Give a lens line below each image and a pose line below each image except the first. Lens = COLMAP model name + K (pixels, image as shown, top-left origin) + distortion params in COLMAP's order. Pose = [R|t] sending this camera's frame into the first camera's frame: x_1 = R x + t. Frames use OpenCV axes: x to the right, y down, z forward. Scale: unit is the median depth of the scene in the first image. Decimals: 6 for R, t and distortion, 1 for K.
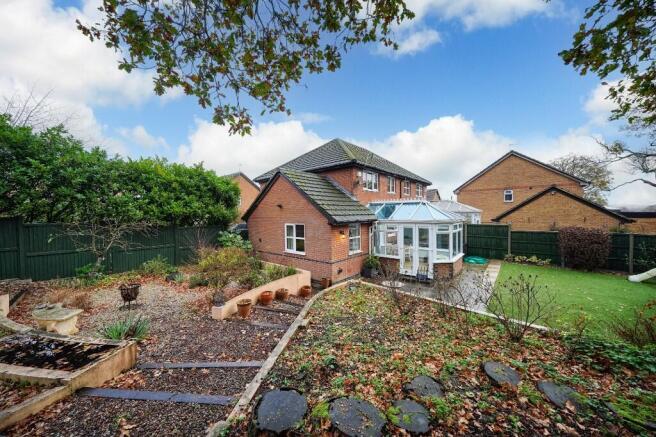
lens RADIAL K [[229.0, 0, 327.3], [0, 229.0, 219.0], [0, 0, 1]] dist [-0.010068, 0.000103]
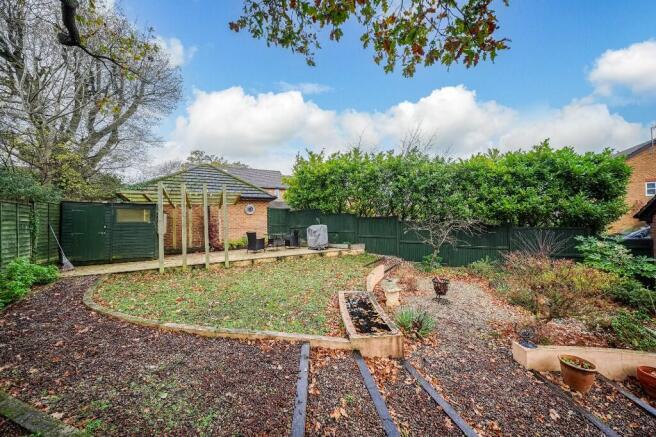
lens RADIAL K [[229.0, 0, 328.7], [0, 229.0, 220.0], [0, 0, 1]] dist [-0.010068, 0.000103]
pose [[0.203919, 0.006141, -0.978969, 0.036983], [-0.007485, 0.999961, 0.004713, 0.013915], [0.978959, 0.006366, 0.203957, 0.232097]]
